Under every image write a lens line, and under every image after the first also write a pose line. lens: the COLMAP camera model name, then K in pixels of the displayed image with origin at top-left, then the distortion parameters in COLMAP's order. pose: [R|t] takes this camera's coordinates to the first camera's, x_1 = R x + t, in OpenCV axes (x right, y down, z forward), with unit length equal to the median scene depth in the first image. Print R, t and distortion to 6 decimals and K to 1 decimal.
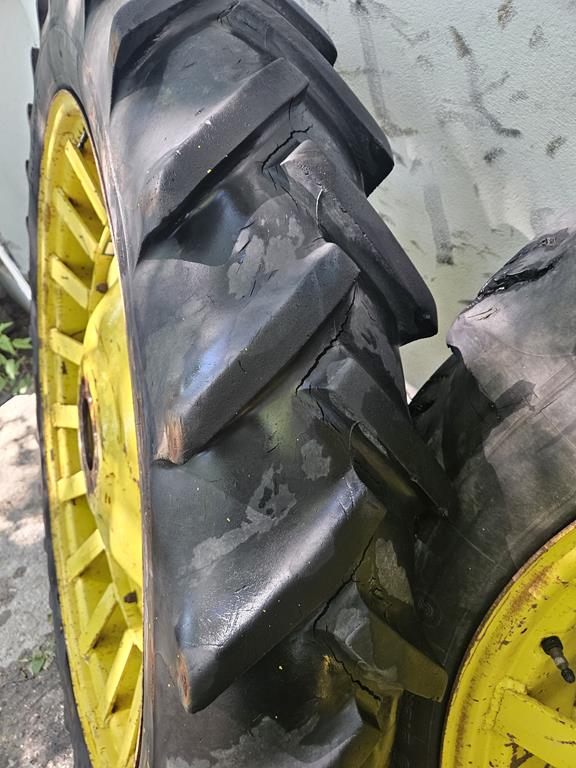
lens RADIAL K [[513.4, 0, 288.0], [0, 513.4, 384.0], [0, 0, 1]] dist [0.059223, -0.051433]
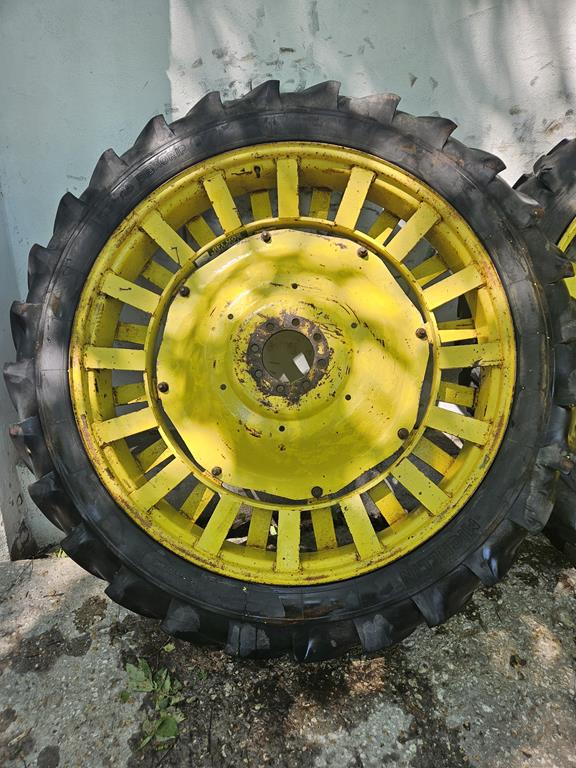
lens RADIAL K [[503.8, 0, 301.2], [0, 503.8, 387.2], [0, 0, 1]] dist [0.066930, -0.048122]
pose [[0.532880, -0.044667, 0.845011, -1.182103], [0.391710, 0.898191, -0.199541, 0.358603], [-0.750068, 0.437331, 0.496124, 0.267022]]
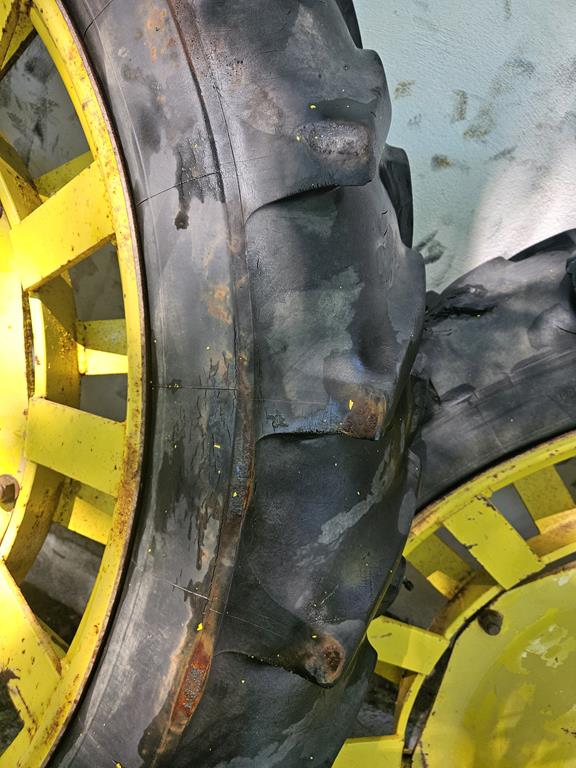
lens RADIAL K [[513.4, 0, 288.0], [0, 513.4, 384.0], [0, 0, 1]] dist [0.059223, -0.051433]
pose [[0.642932, 0.089830, 0.760637, -0.282896], [-0.134996, 0.990842, -0.002910, 0.019101], [-0.753932, -0.100812, 0.649171, 0.127970]]
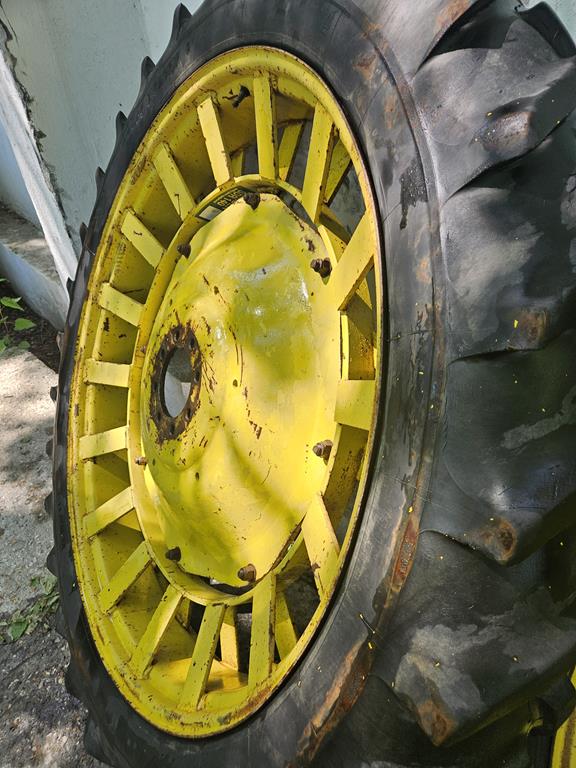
lens RADIAL K [[503.8, 0, 301.2], [0, 503.8, 387.2], [0, 0, 1]] dist [0.066930, -0.048122]
pose [[0.974030, 0.159615, 0.160588, -0.236675], [-0.151668, 0.986568, -0.060667, 0.102140], [-0.168115, 0.034735, 0.985155, -0.014239]]
